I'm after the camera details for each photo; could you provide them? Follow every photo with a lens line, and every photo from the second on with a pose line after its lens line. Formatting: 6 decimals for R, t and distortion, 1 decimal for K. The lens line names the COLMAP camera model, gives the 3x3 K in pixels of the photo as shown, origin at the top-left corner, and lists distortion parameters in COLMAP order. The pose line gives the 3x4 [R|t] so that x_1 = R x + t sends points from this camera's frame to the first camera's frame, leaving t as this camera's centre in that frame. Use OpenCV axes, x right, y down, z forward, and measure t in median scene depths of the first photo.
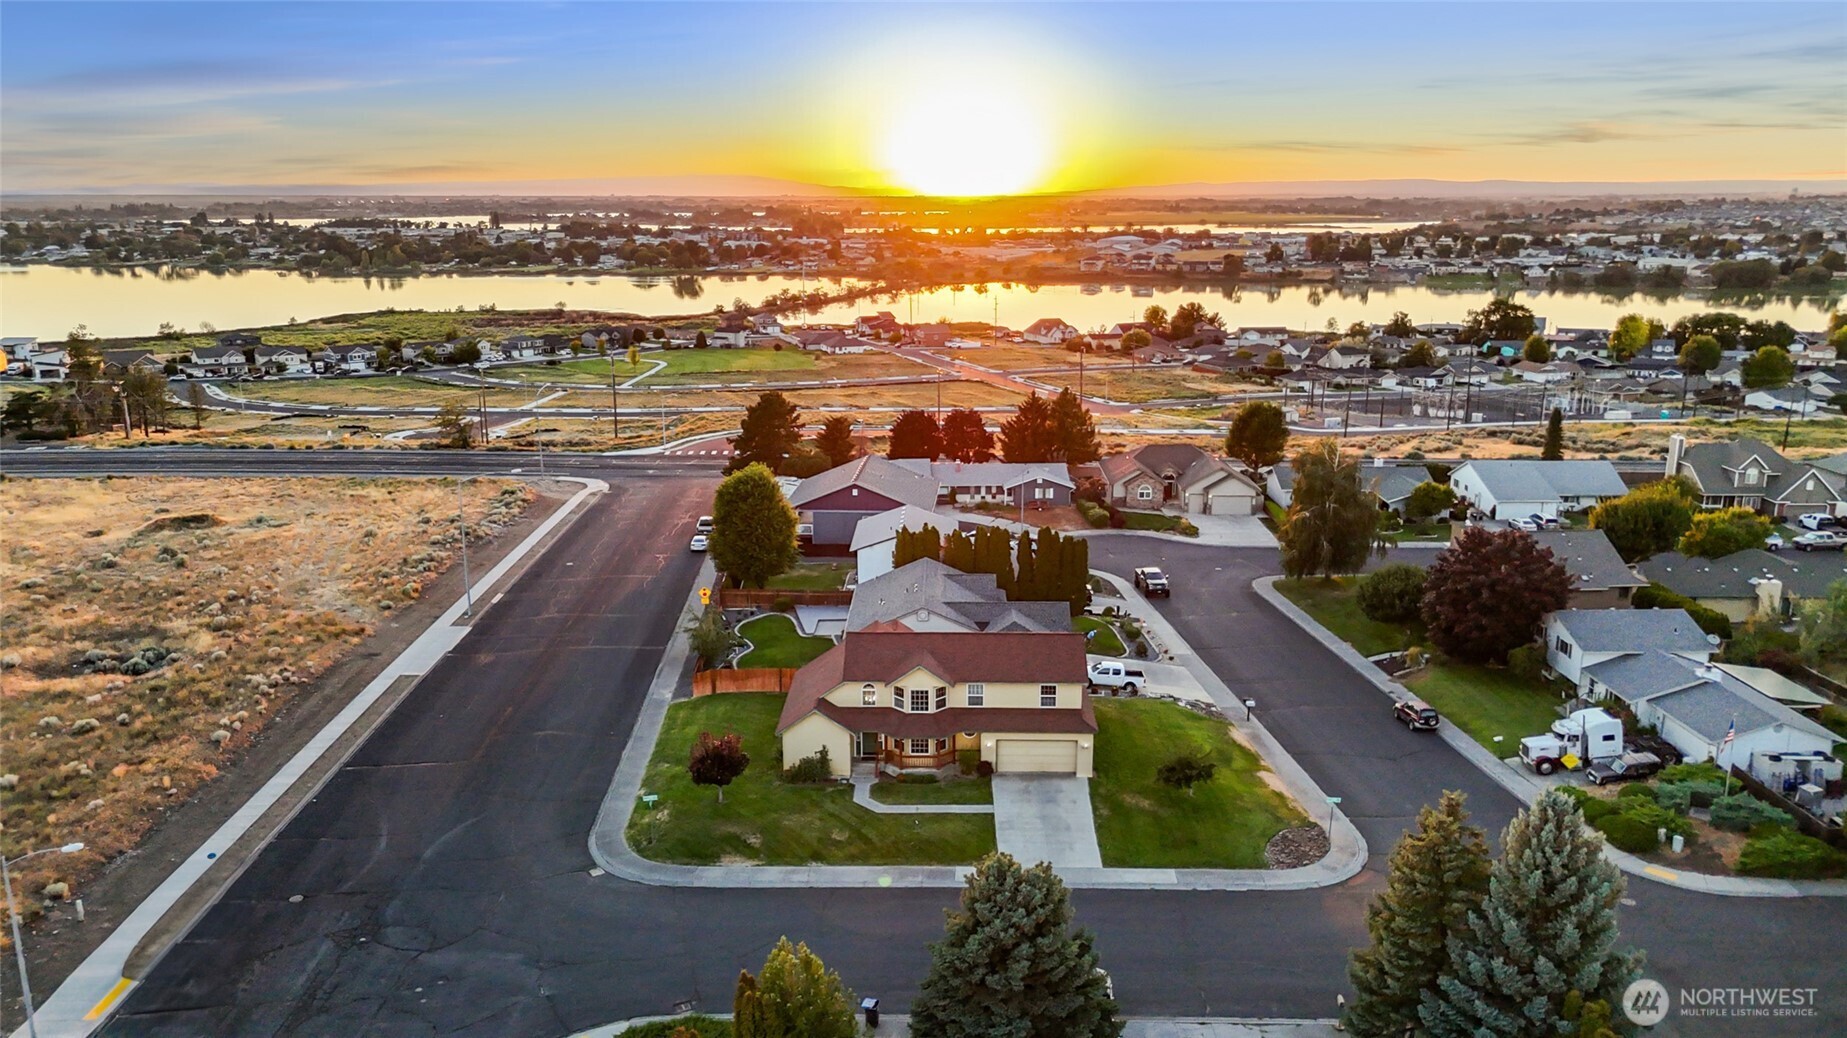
lens RADIAL K [[1358.2, 0, 920.2], [0, 1358.2, 511.0], [0, 0, 1]] dist [0.072212, -0.080875]
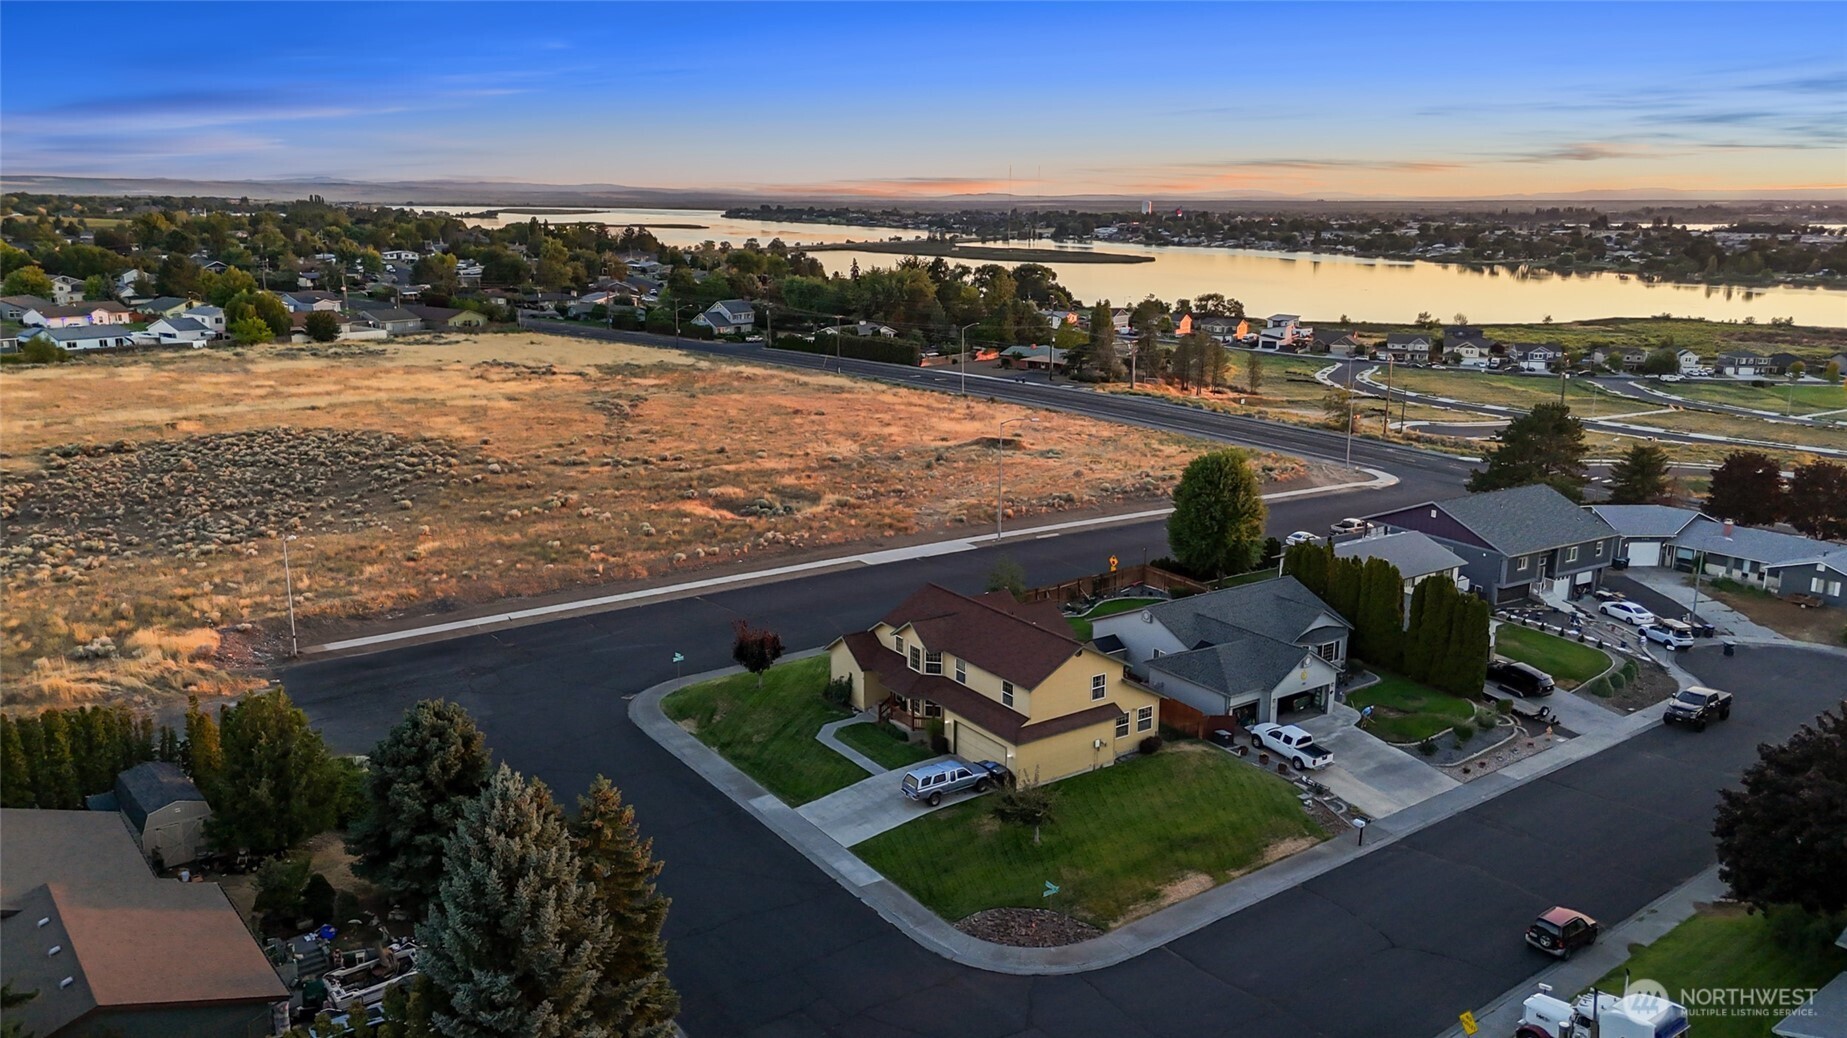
lens RADIAL K [[1358.2, 0, 920.2], [0, 1358.2, 511.0], [0, 0, 1]] dist [0.072212, -0.080875]
pose [[0.579274, 0.186092, -0.793607, 0.514158], [-0.189341, 0.977681, 0.091051, -0.037558], [0.792838, 0.097519, 0.601580, 0.267195]]
